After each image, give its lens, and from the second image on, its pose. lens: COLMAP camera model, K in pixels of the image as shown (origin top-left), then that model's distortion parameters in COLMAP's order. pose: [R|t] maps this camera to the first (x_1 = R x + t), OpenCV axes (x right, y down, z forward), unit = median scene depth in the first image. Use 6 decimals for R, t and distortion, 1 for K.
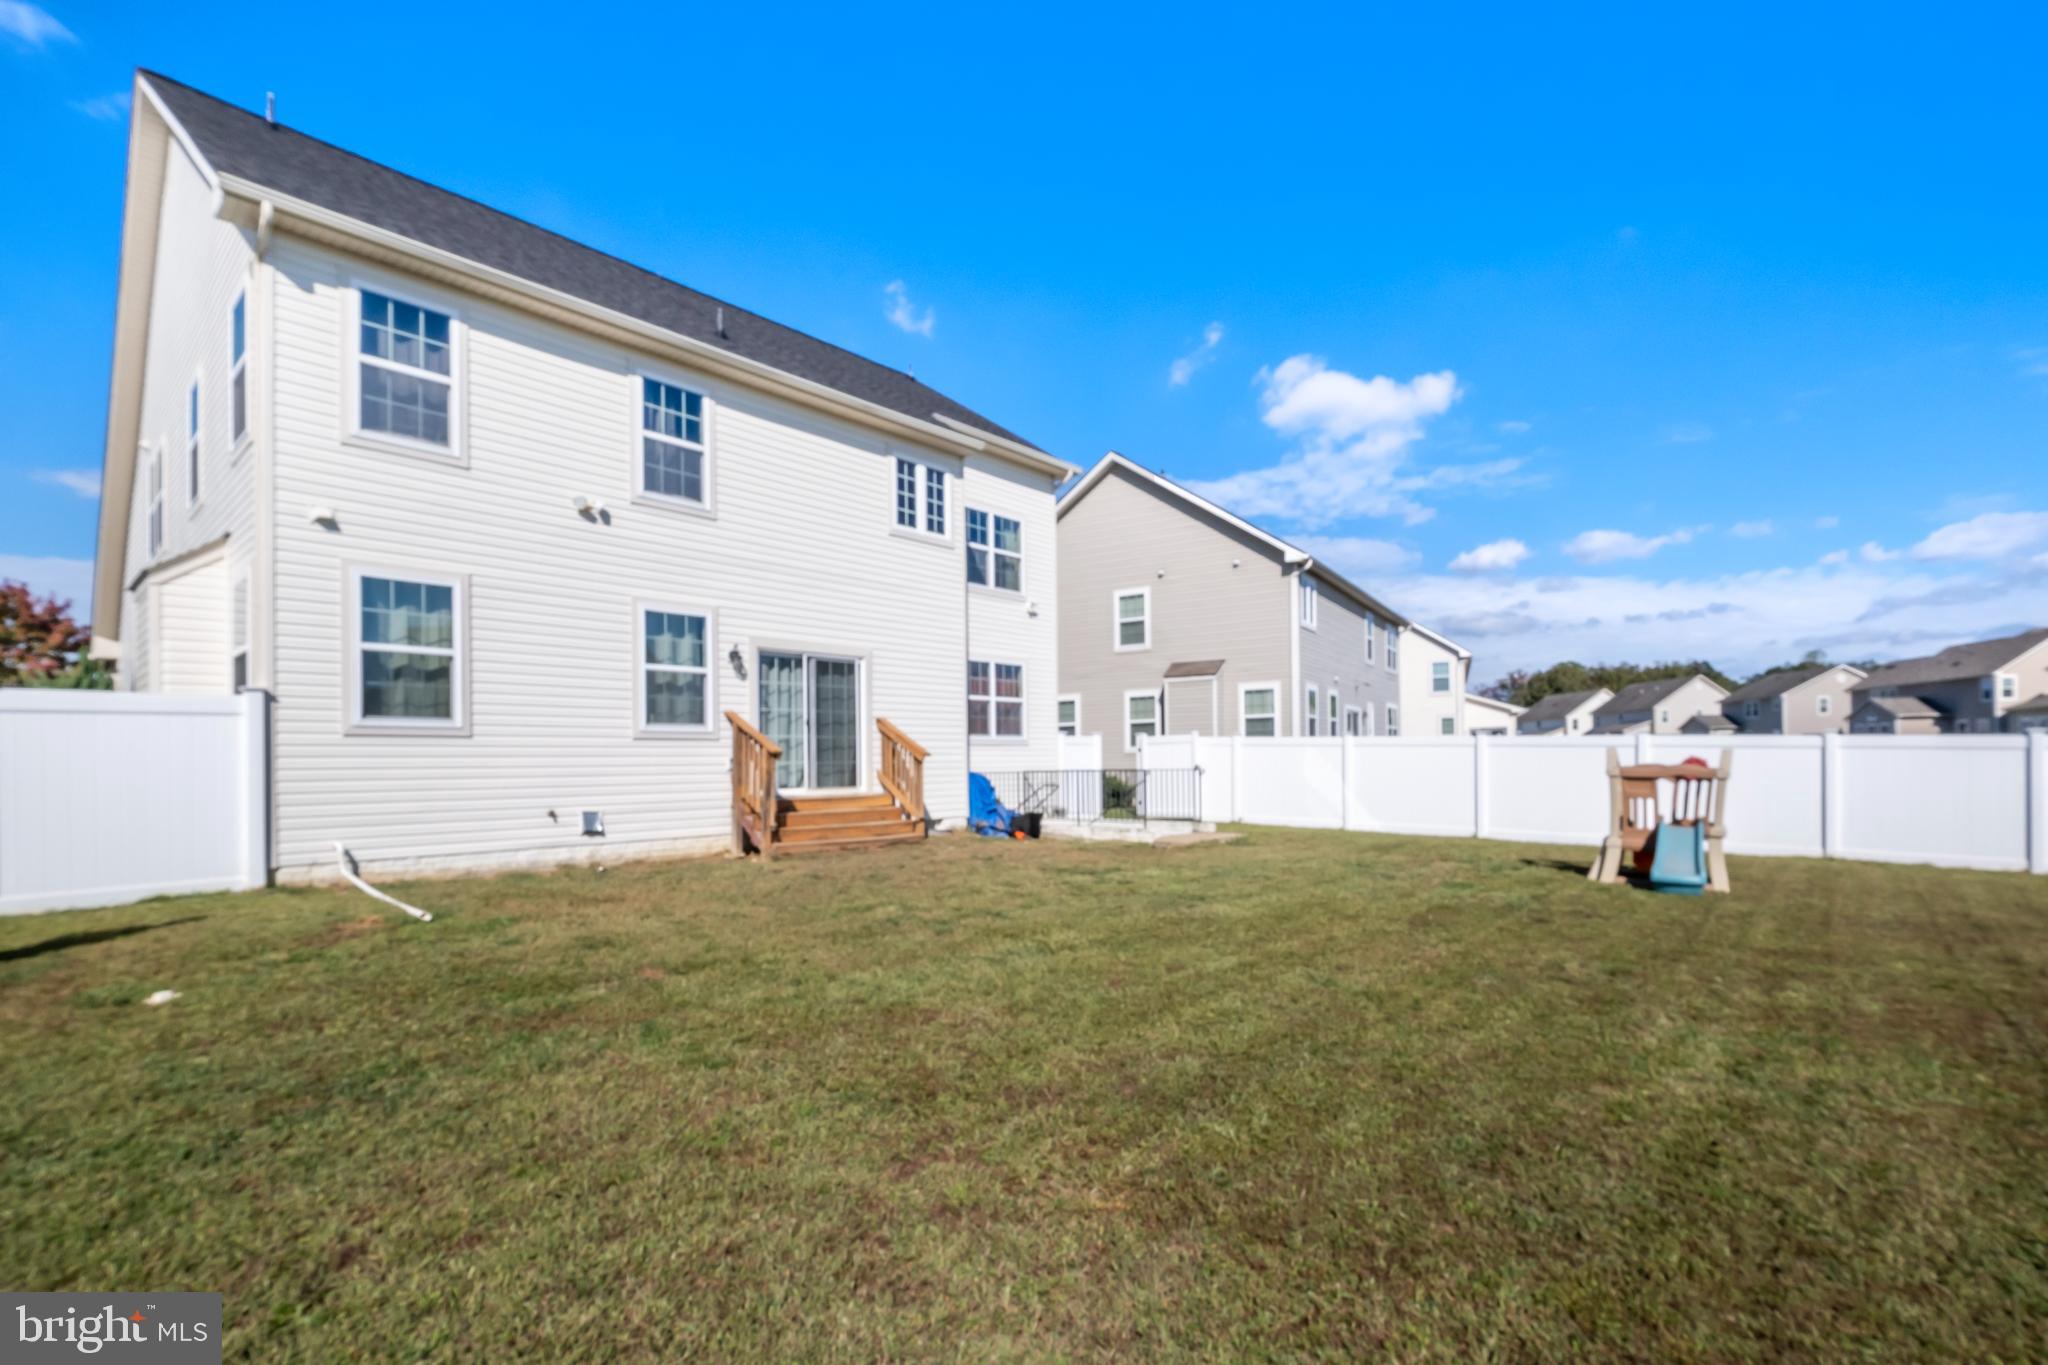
lens RADIAL K [[914.2, 0, 1033.6], [0, 914.2, 740.2], [0, 0, 1]] dist [-0.002035, -0.000313]
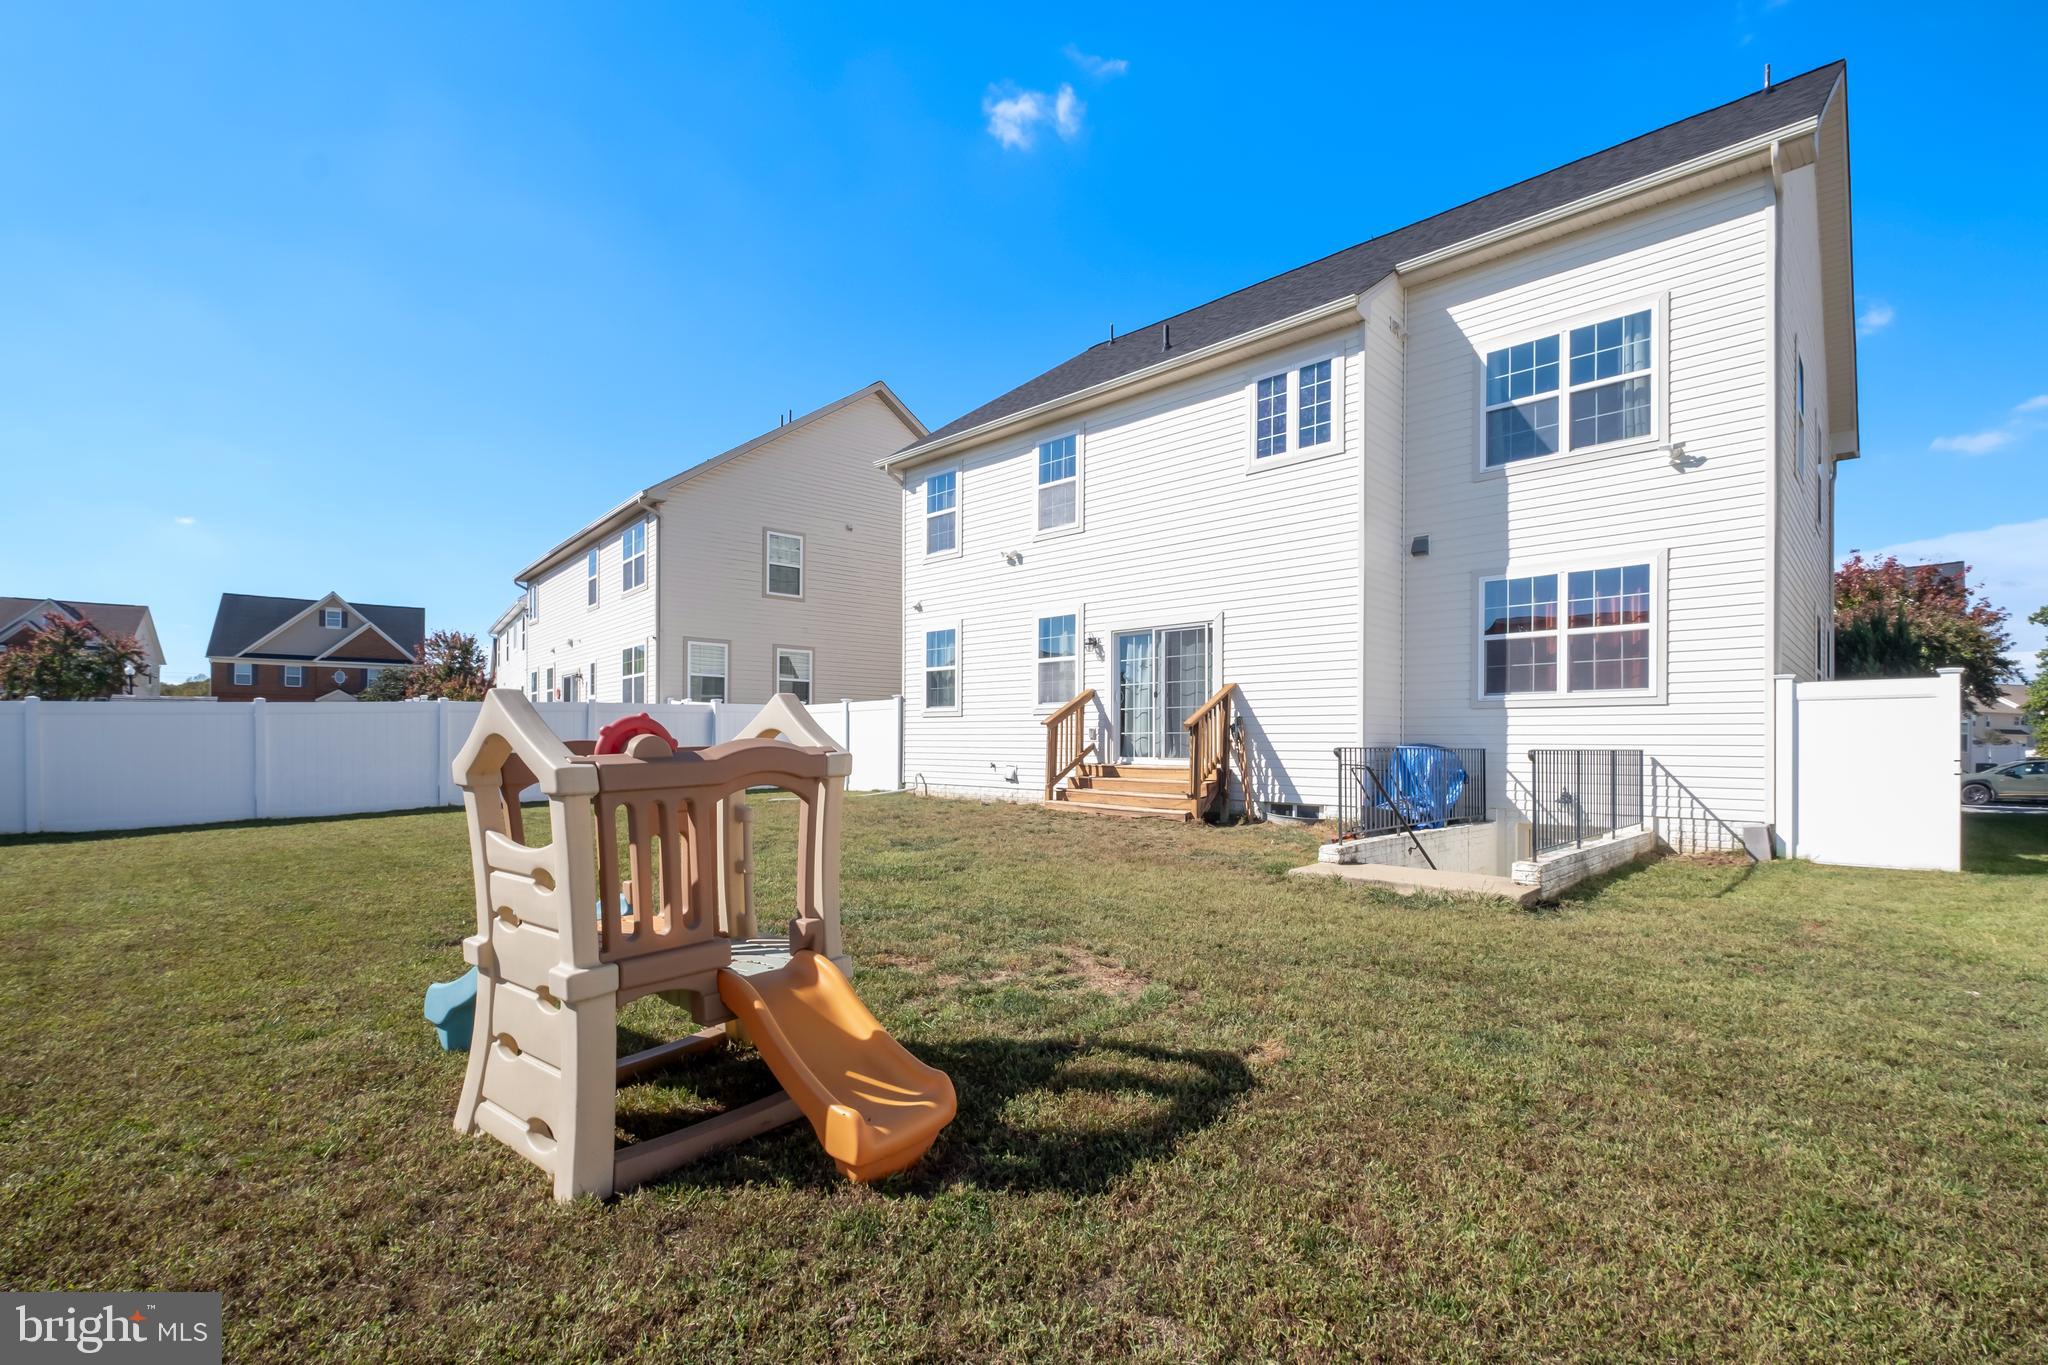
lens RADIAL K [[914.2, 0, 1033.6], [0, 914.2, 740.2], [0, 0, 1]] dist [-0.002035, -0.000313]
pose [[-0.034587, 0.008985, -0.999361, 0.797819], [0.019727, 0.999771, 0.008306, 0.021306], [0.999207, -0.019428, -0.034756, 0.892785]]
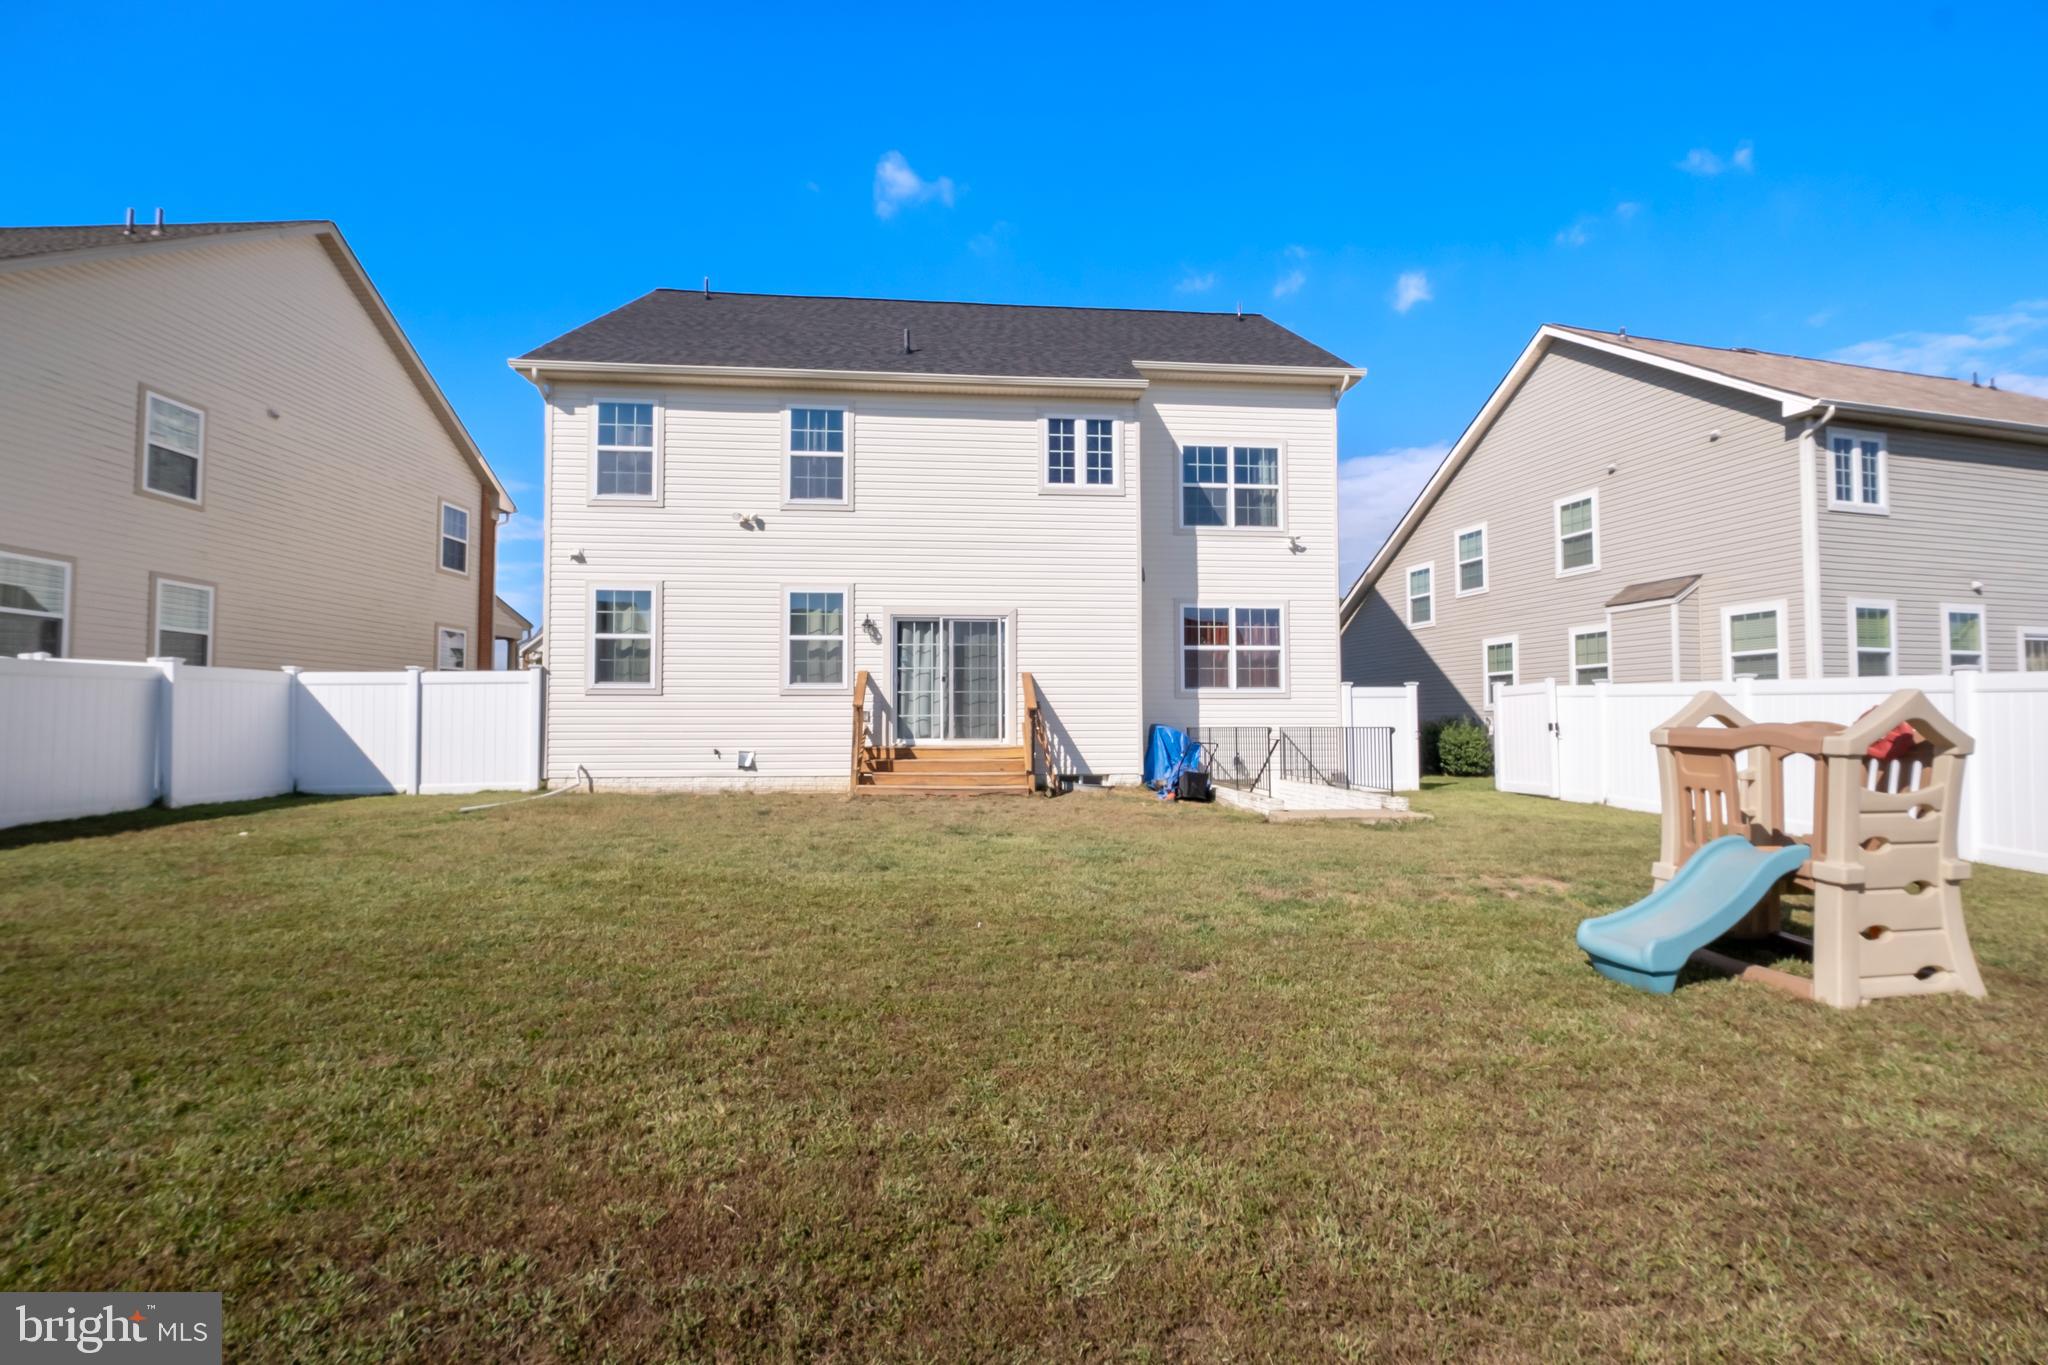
lens RADIAL K [[883.0, 0, 1031.9], [0, 883.0, 686.6], [0, 0, 1]] dist [0.004844, -0.006473]
pose [[0.731557, -0.019746, -0.681494, 0.555731], [0.009837, 0.999782, -0.018410, 0.010395], [0.681709, 0.006764, 0.731592, 0.291046]]
